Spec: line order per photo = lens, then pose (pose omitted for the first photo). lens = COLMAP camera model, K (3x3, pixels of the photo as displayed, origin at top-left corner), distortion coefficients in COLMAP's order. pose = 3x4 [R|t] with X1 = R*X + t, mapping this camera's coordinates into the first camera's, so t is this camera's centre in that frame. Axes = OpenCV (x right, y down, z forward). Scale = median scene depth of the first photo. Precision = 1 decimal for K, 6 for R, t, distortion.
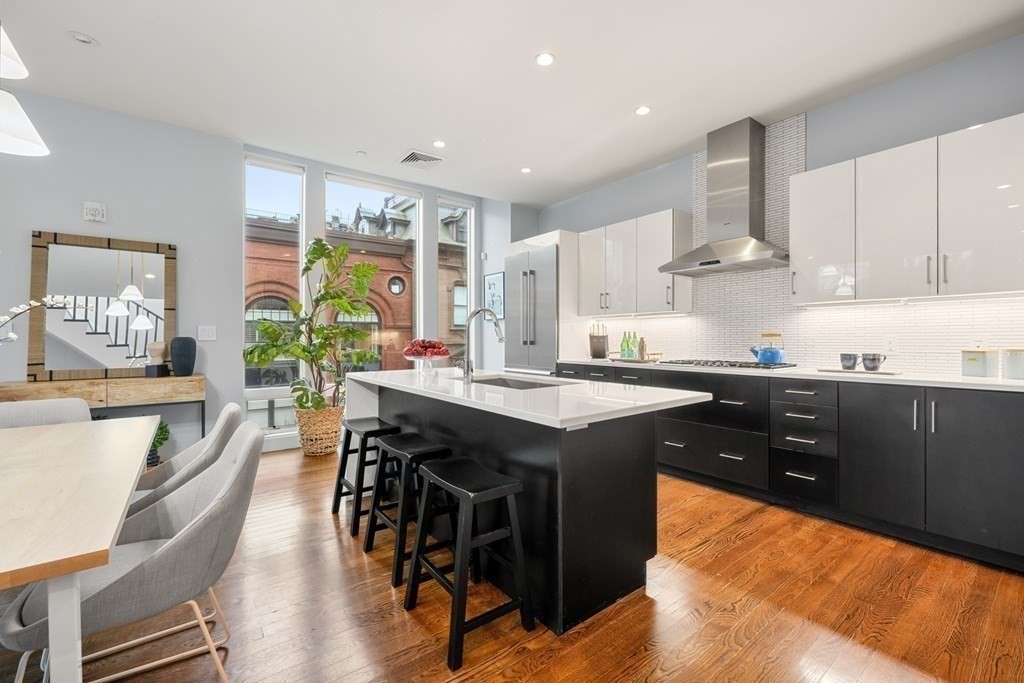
lens RADIAL K [[423.5, 0, 512.4], [0, 423.5, 336.4], [0, 0, 1]] dist [-0.000248, -0.000025]
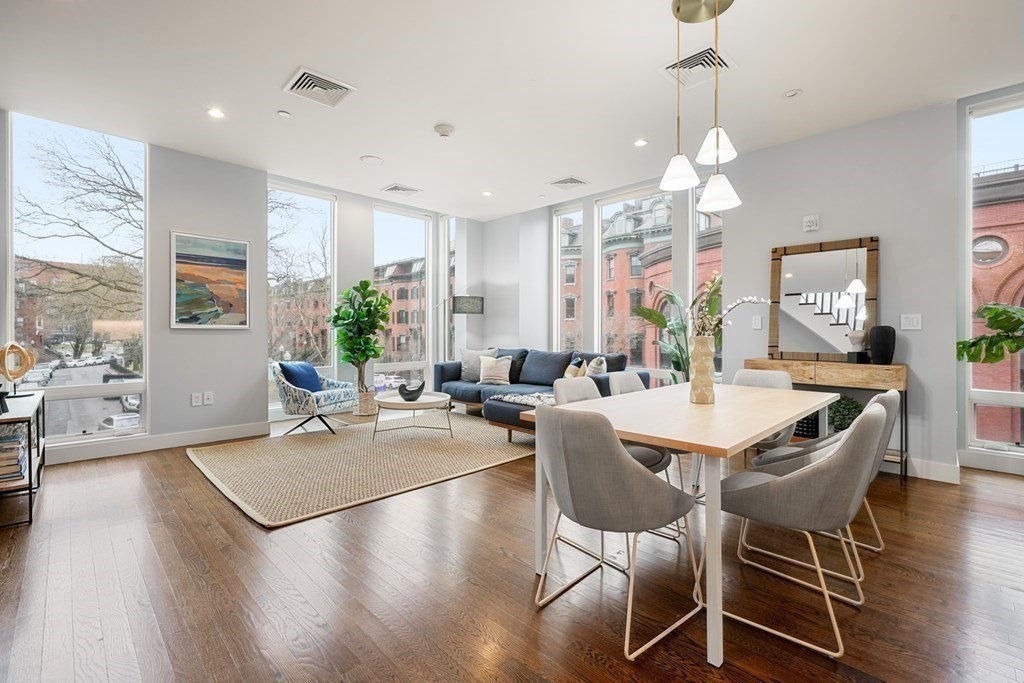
lens RADIAL K [[447.6, 0, 514.0], [0, 447.6, 330.4], [0, 0, 1]] dist [0.002223, 0.000413]
pose [[0.129390, 0.000496, -0.991594, 0.149866], [0.001007, 0.999999, 0.000632, 0.009632], [0.991593, -0.001080, 0.129390, -0.009008]]
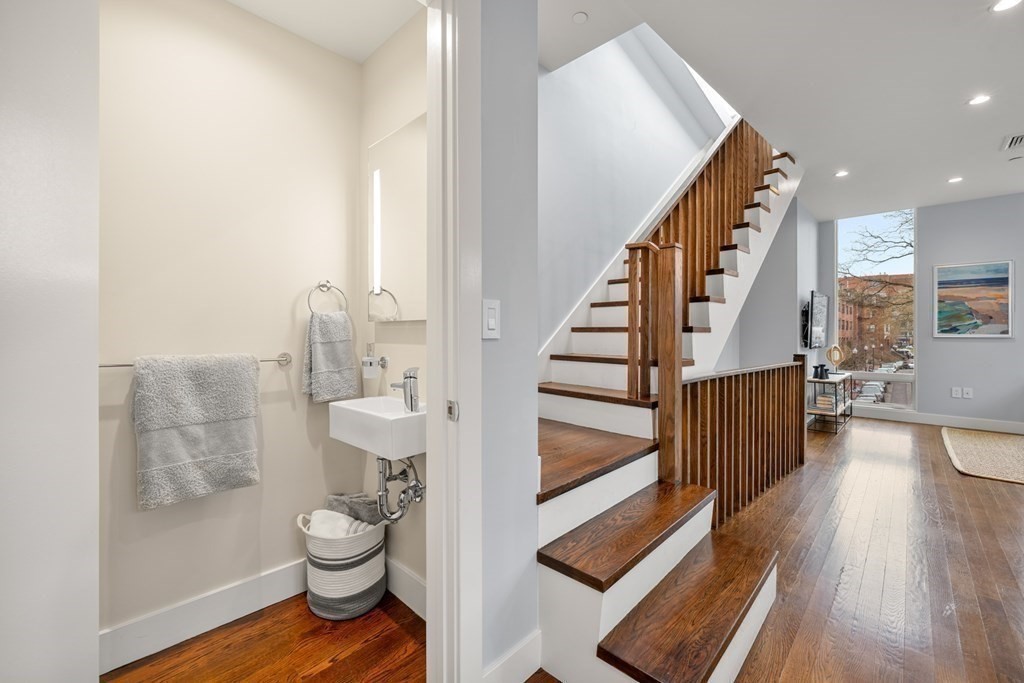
lens RADIAL K [[423.5, 0, 512.4], [0, 423.5, 336.4], [0, 0, 1]] dist [-0.000248, -0.000025]
pose [[-0.987284, 0.003556, -0.158926, 0.593012], [0.003709, 0.999993, -0.000666, -0.003420], [0.158923, -0.001247, -0.987290, 0.503481]]
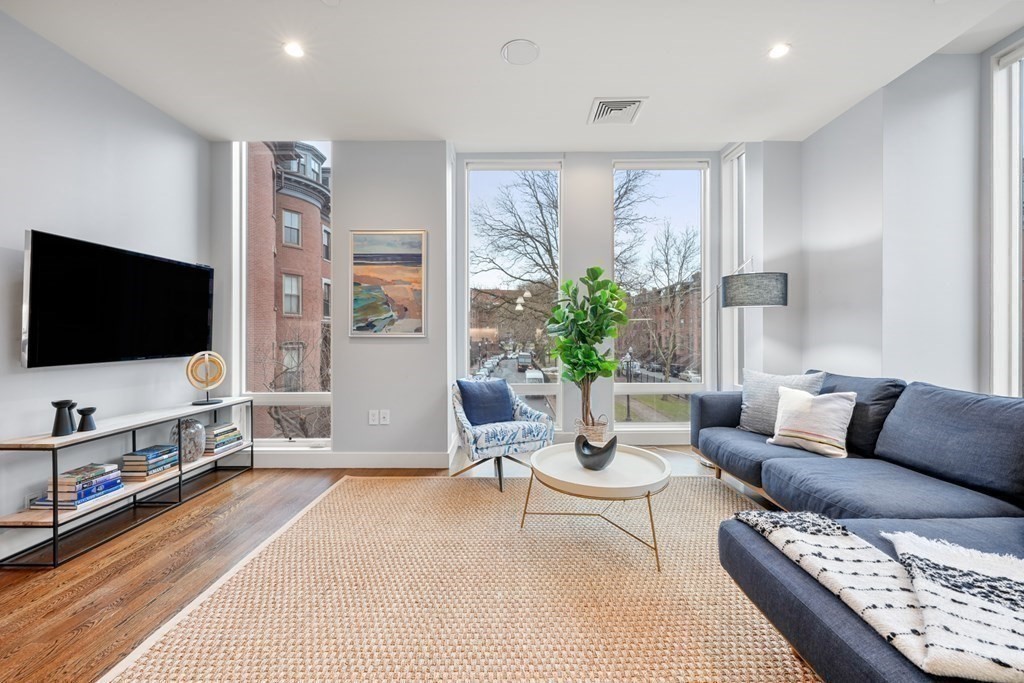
lens RADIAL K [[412.8, 0, 515.8], [0, 412.8, 335.1], [0, 0, 1]] dist [-0.002625, -0.000015]
pose [[-0.608697, 0.006278, -0.793378, -0.588776], [0.007906, 0.999967, 0.001847, 0.000350], [0.793363, -0.005148, -0.608727, 0.166498]]
